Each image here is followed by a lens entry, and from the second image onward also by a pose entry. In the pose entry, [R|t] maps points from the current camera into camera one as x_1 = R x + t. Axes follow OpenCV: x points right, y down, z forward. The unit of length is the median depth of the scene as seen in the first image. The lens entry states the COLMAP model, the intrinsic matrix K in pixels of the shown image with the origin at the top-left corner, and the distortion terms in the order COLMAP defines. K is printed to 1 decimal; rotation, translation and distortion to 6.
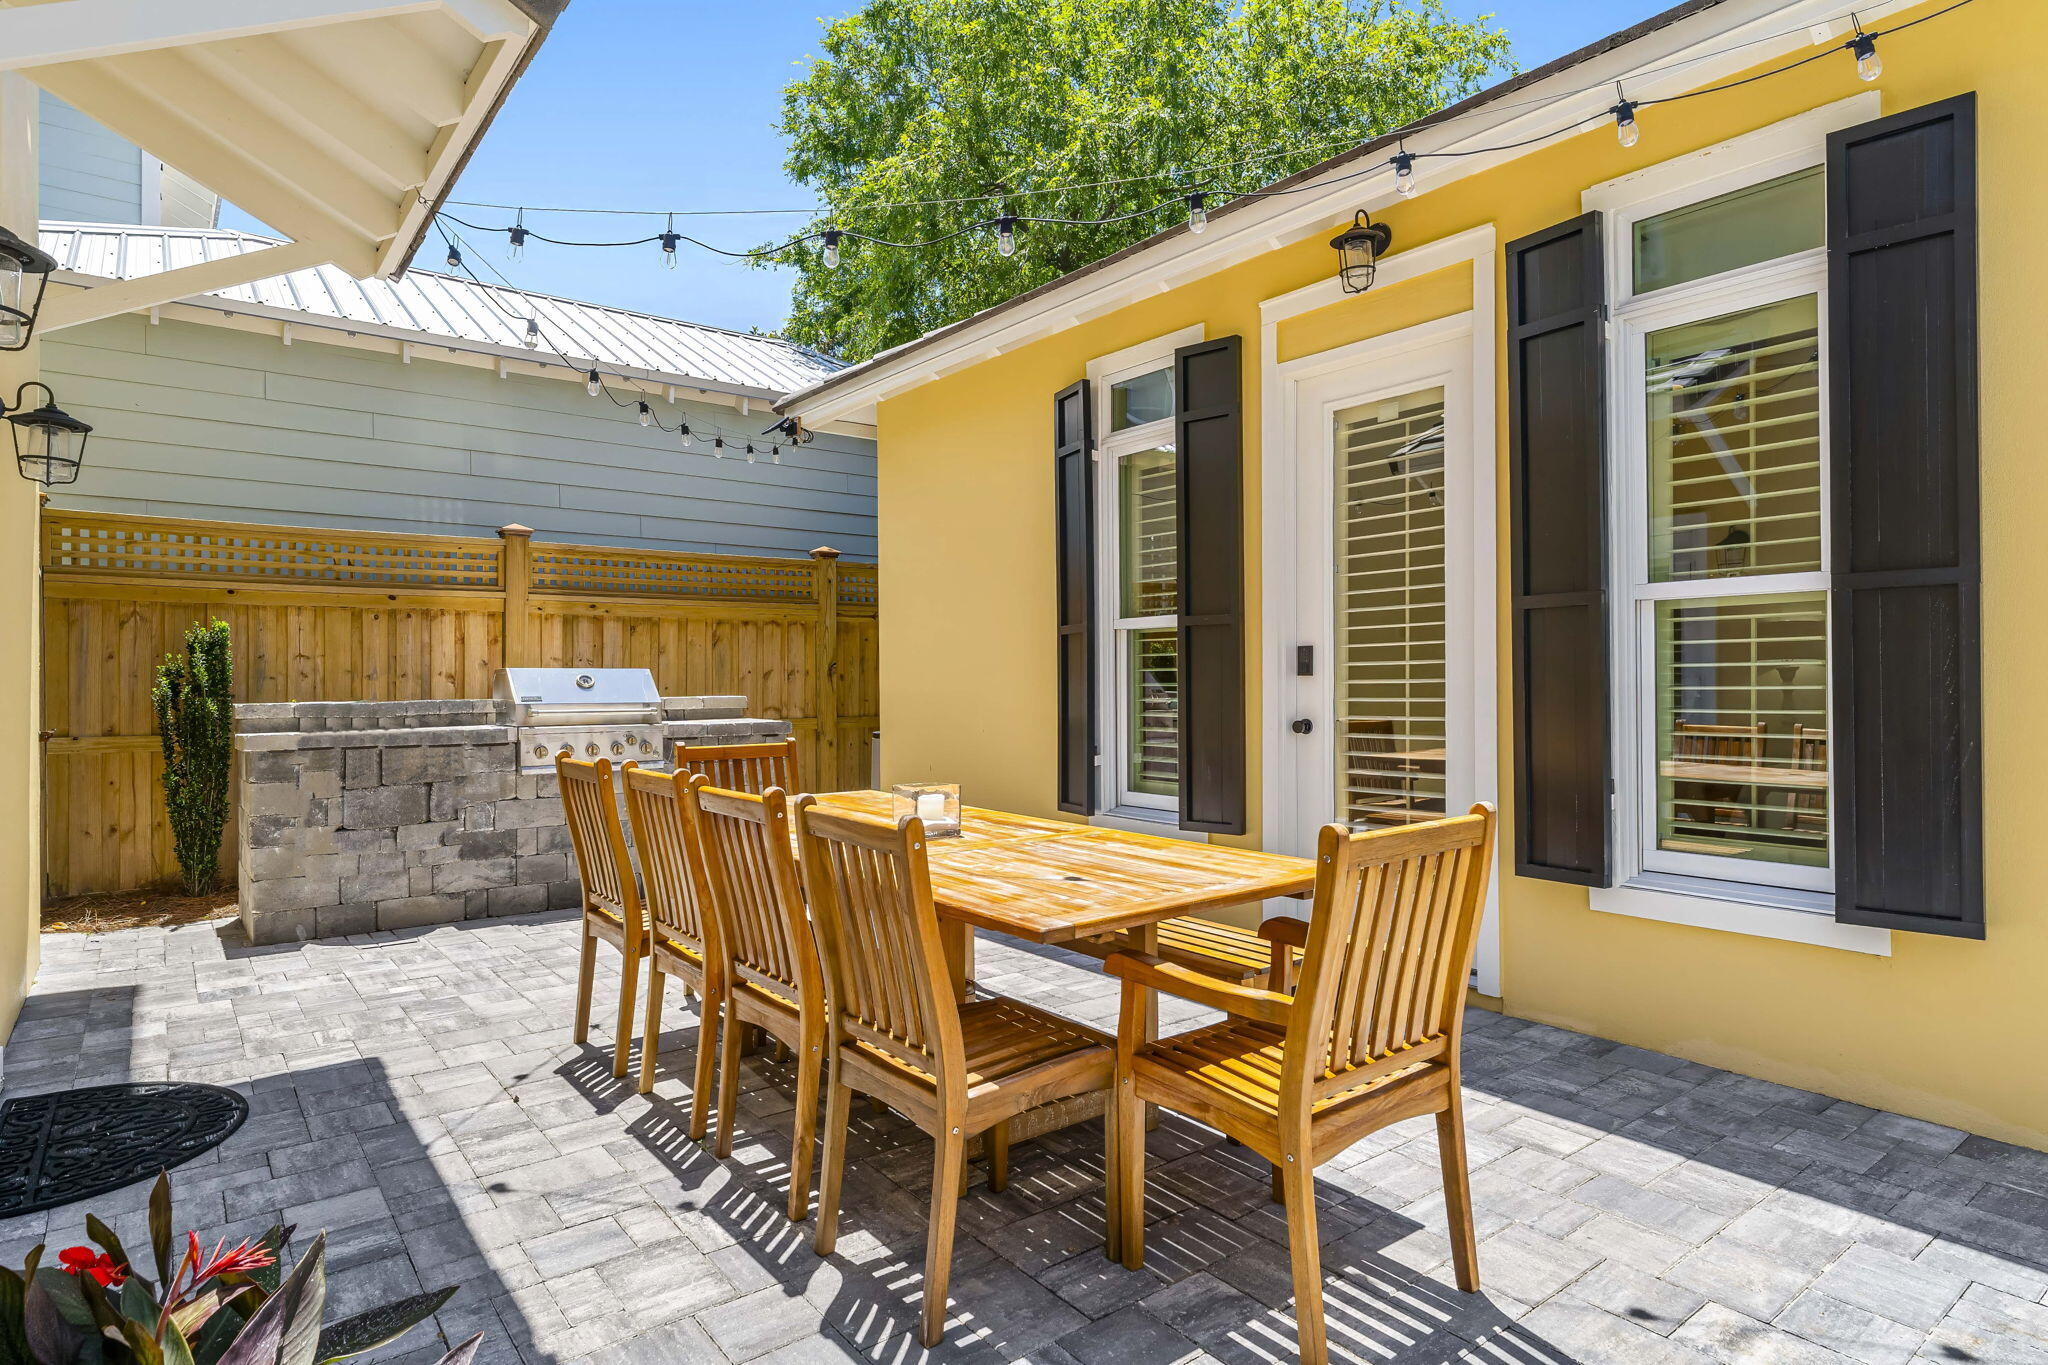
lens RADIAL K [[1119.3, 0, 1032.1], [0, 1119.3, 675.1], [0, 0, 1]] dist [0.005583, 0.000878]
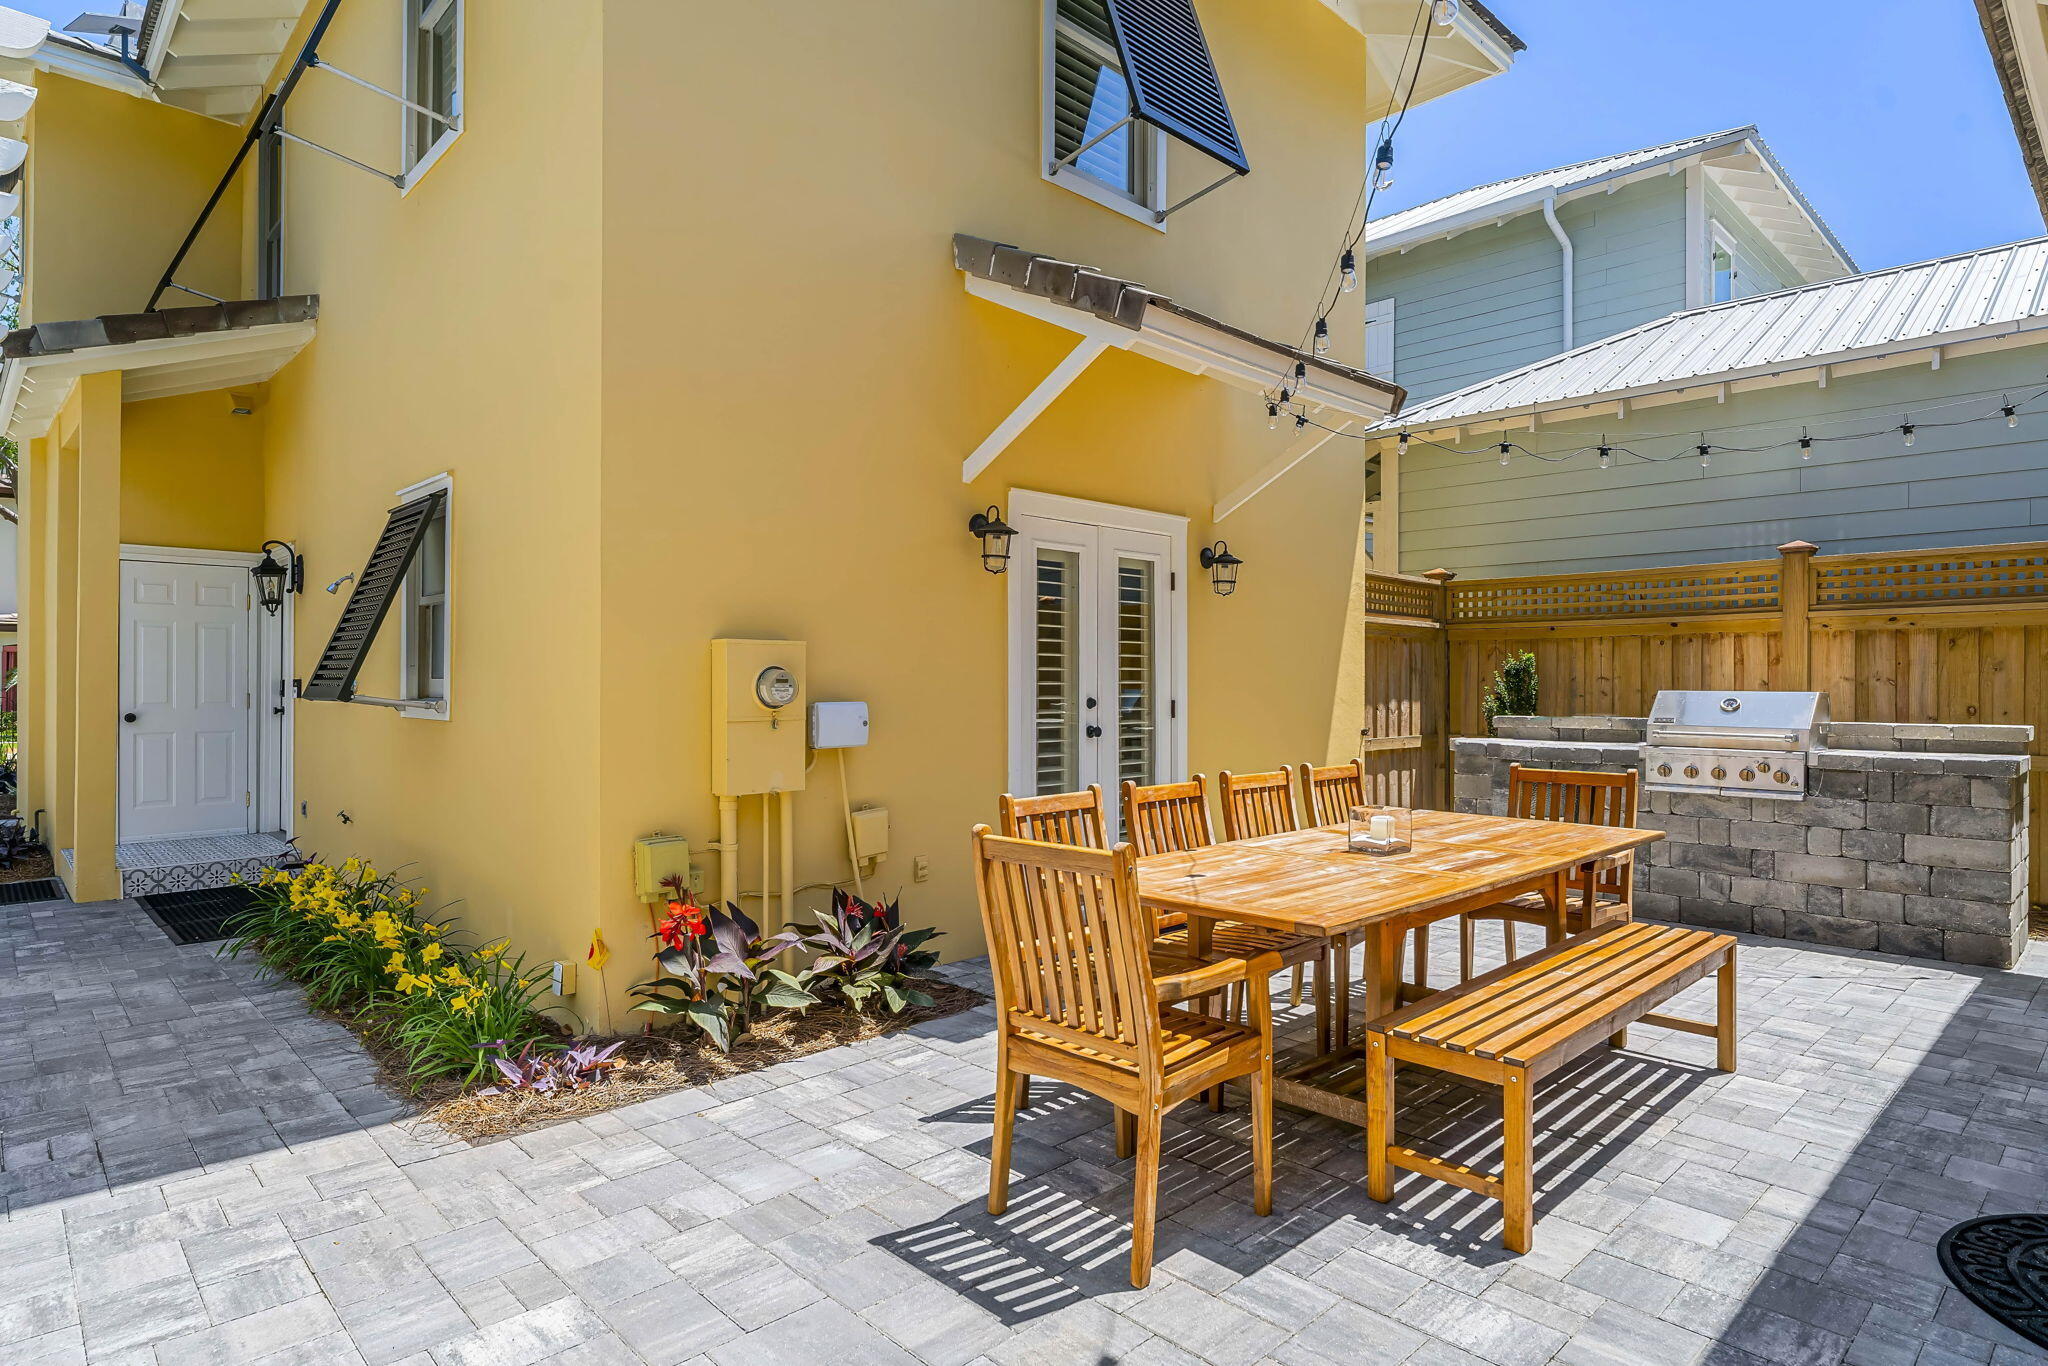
lens RADIAL K [[1119.3, 0, 1032.6], [0, 1119.3, 681.6], [0, 0, 1]] dist [0.005583, 0.000878]
pose [[0.106553, 0.002506, -0.994304, 0.473129], [-0.000429, 0.999997, 0.002475, -0.015333], [0.994307, 0.000163, 0.106553, 0.250212]]
